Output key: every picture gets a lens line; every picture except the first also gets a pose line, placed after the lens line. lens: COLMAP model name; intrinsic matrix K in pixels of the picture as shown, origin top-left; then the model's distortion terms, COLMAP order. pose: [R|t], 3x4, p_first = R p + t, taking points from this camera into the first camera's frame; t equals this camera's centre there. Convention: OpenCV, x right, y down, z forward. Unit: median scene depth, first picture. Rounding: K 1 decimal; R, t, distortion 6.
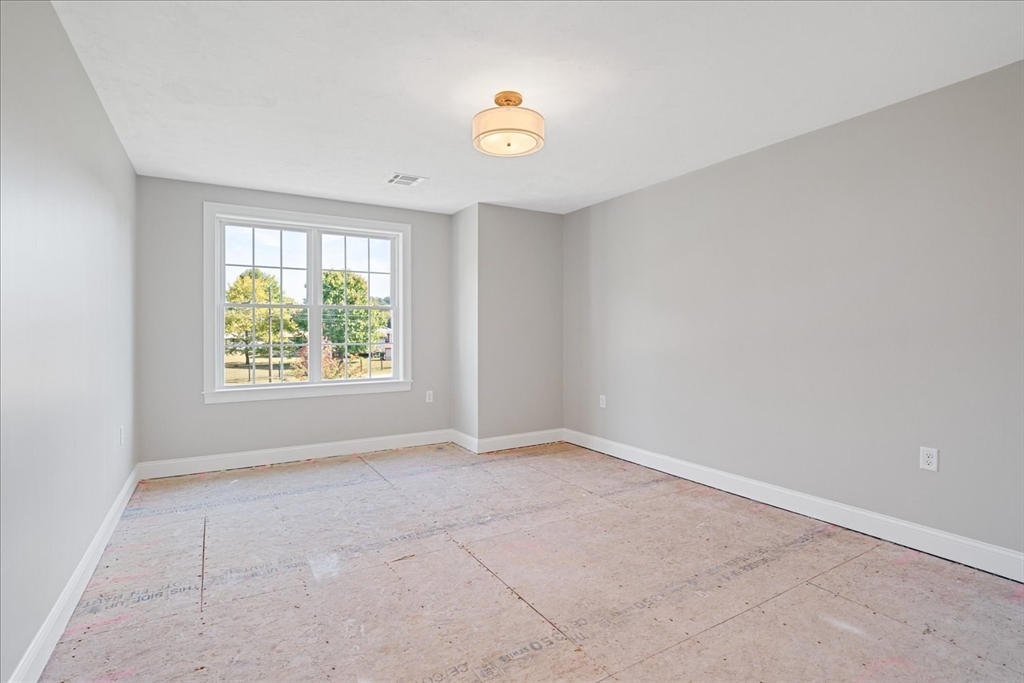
lens RADIAL K [[482.2, 0, 503.4], [0, 482.2, 331.2], [0, 0, 1]] dist [-0.017857, 0.007134]
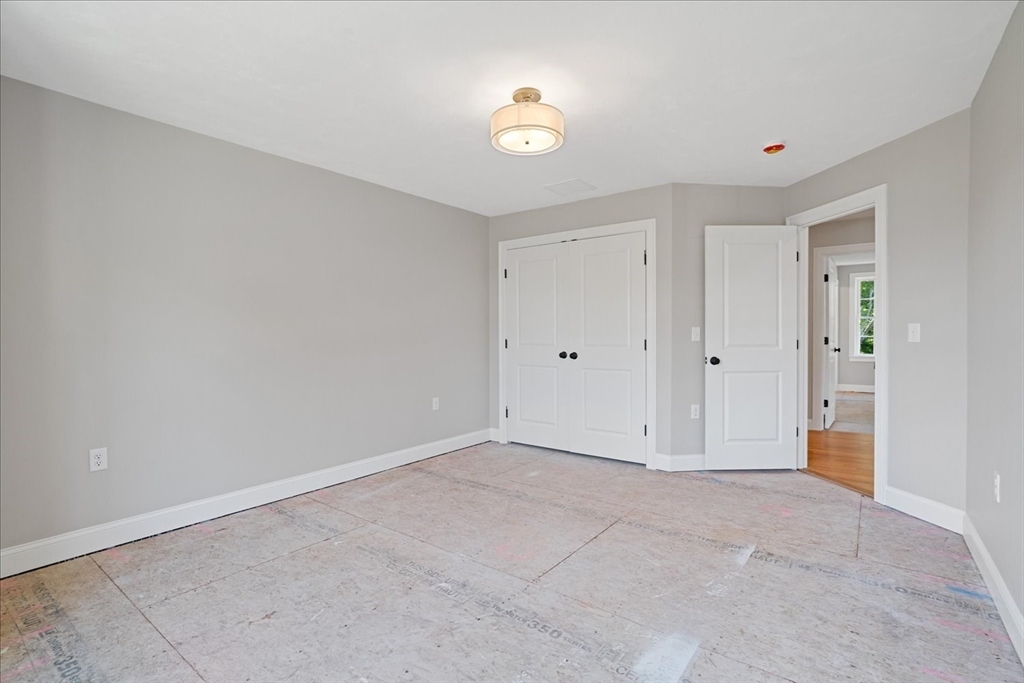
lens RADIAL K [[472.2, 0, 512.0], [0, 472.2, 341.5], [0, 0, 1]] dist [0.011767, 0.000431]
pose [[-0.363094, -0.014150, 0.931645, -0.733500], [0.000823, 0.999879, 0.015507, 0.001888], [-0.931752, 0.006397, -0.363039, 1.144951]]
